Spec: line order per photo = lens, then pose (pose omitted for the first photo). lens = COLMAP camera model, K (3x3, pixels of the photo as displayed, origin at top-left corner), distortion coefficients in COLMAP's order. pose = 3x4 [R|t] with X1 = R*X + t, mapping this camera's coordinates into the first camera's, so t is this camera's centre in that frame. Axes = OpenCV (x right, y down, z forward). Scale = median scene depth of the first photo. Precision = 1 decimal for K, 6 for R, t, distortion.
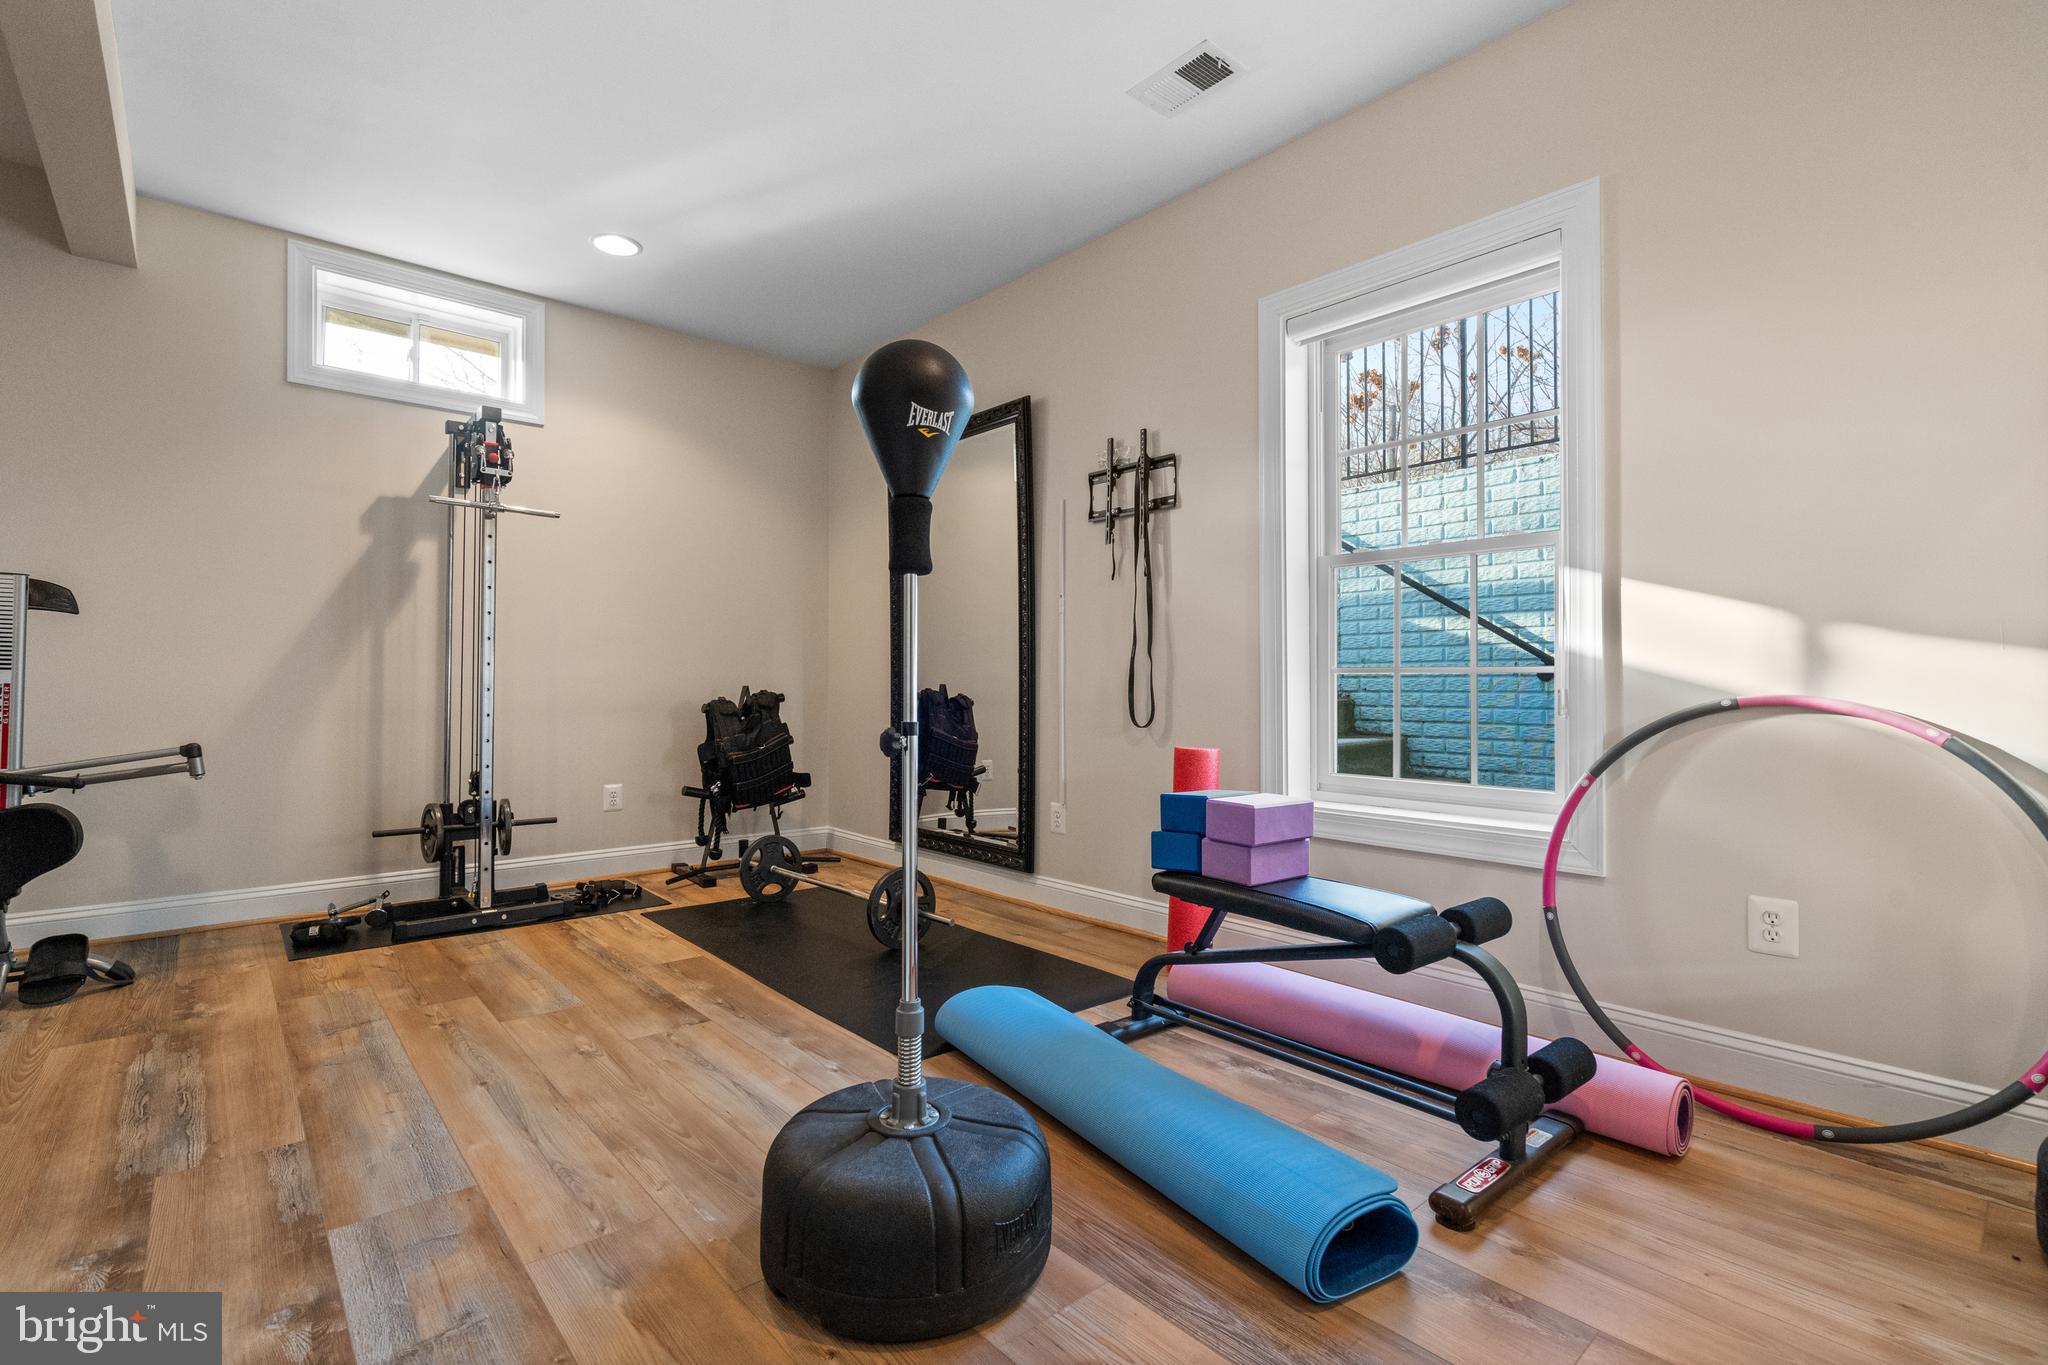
lens RADIAL K [[939.5, 0, 1019.1], [0, 939.5, 678.9], [0, 0, 1]] dist [-0.001319, -0.000288]
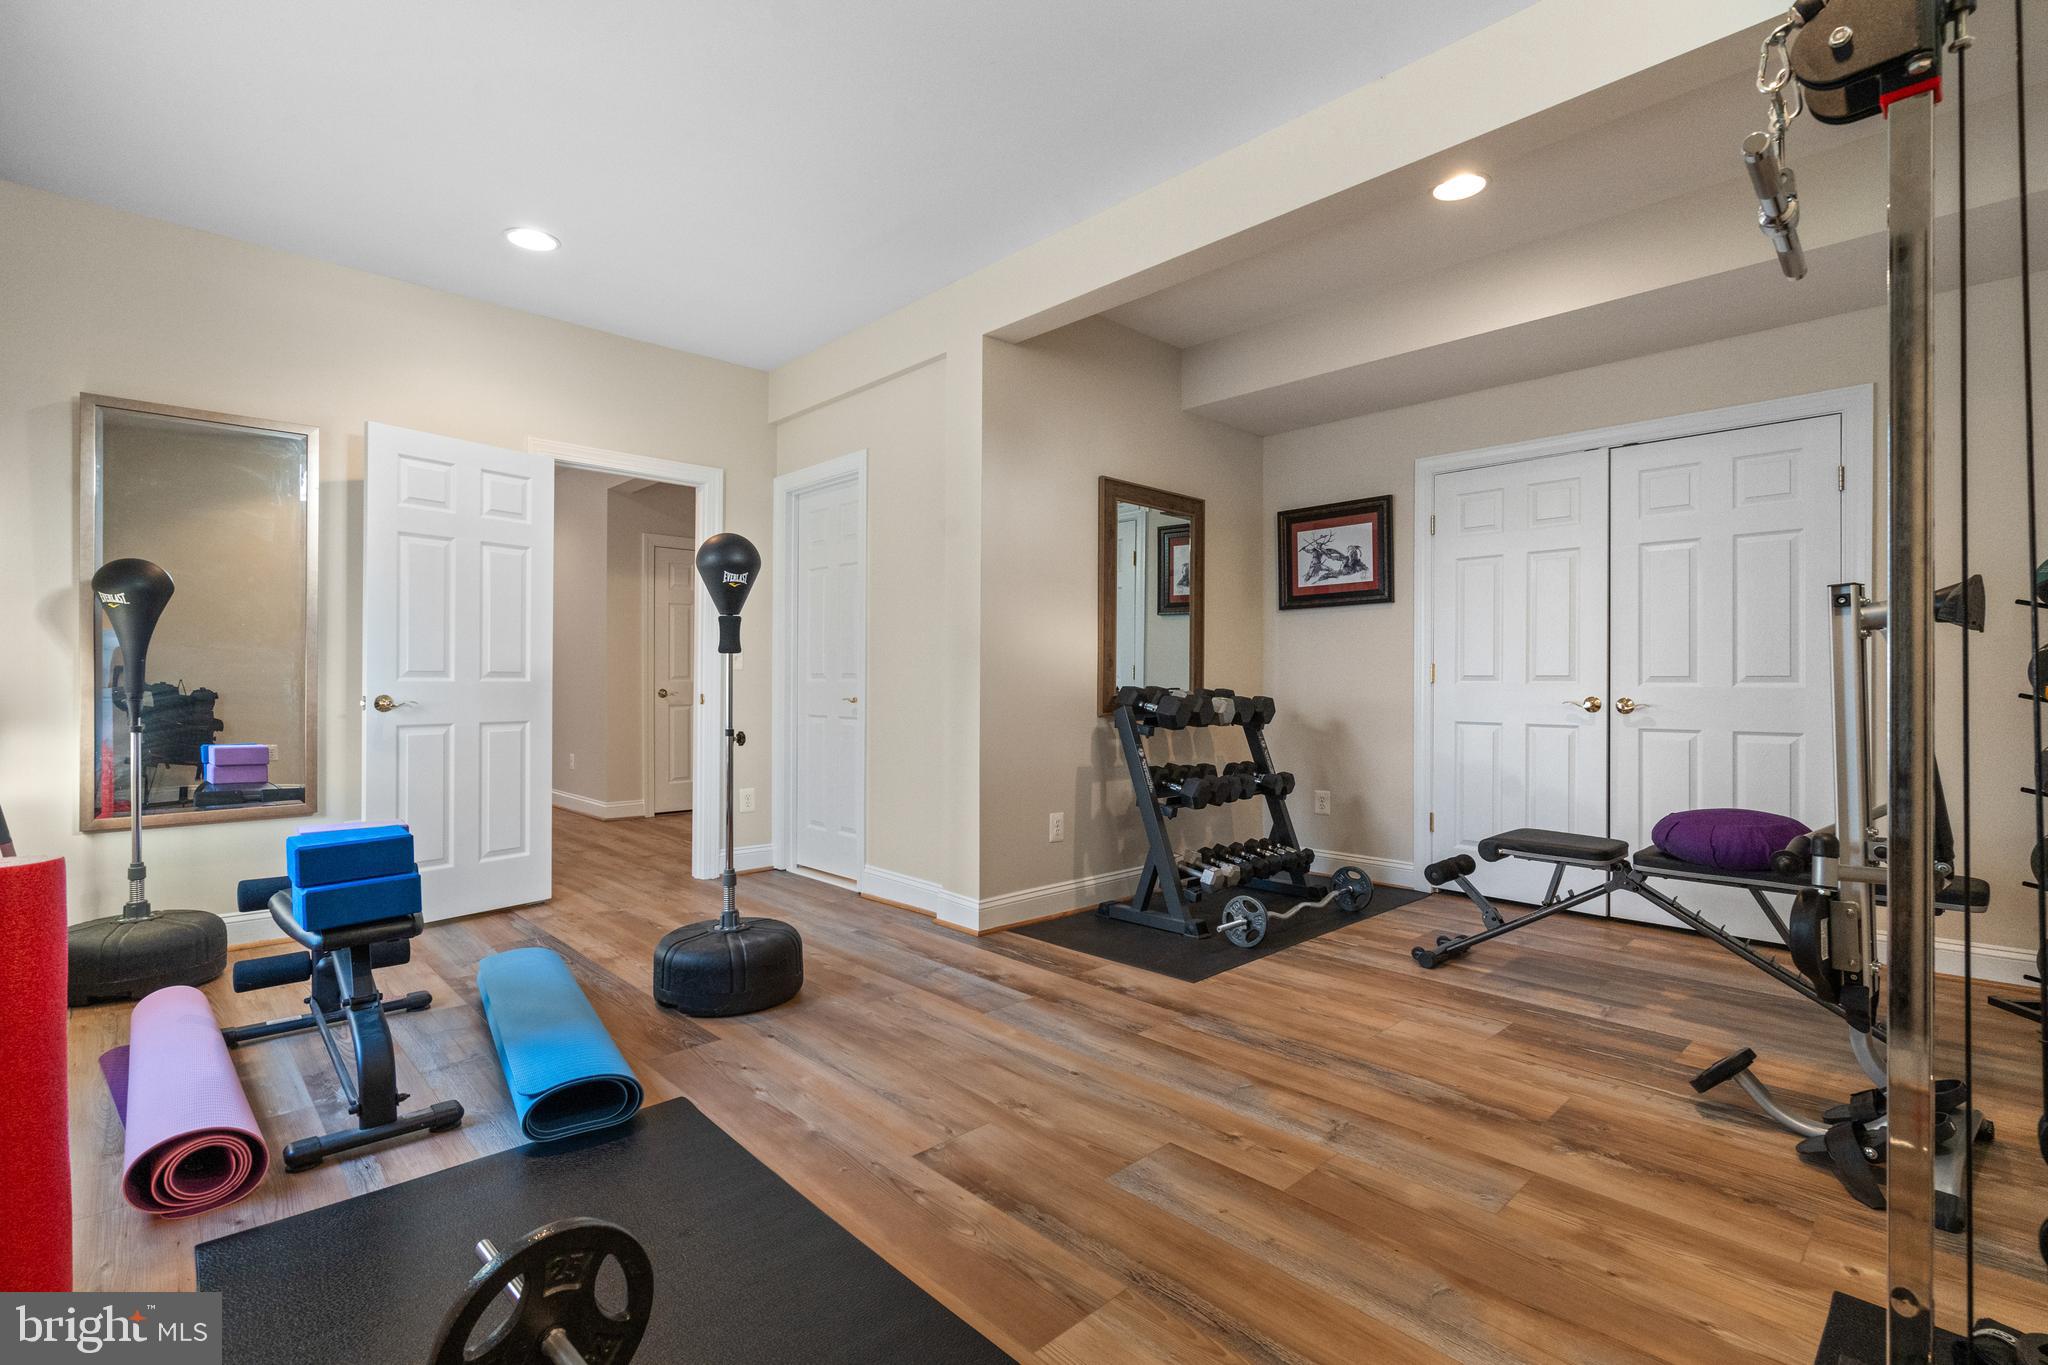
lens RADIAL K [[939.5, 0, 1028.5], [0, 939.5, 680.8], [0, 0, 1]] dist [-0.001319, -0.000288]
pose [[-0.998720, -0.006299, -0.050188, -0.413869], [-0.005876, 0.999946, -0.008576, -0.027317], [0.050240, -0.008271, -0.998703, 1.934102]]
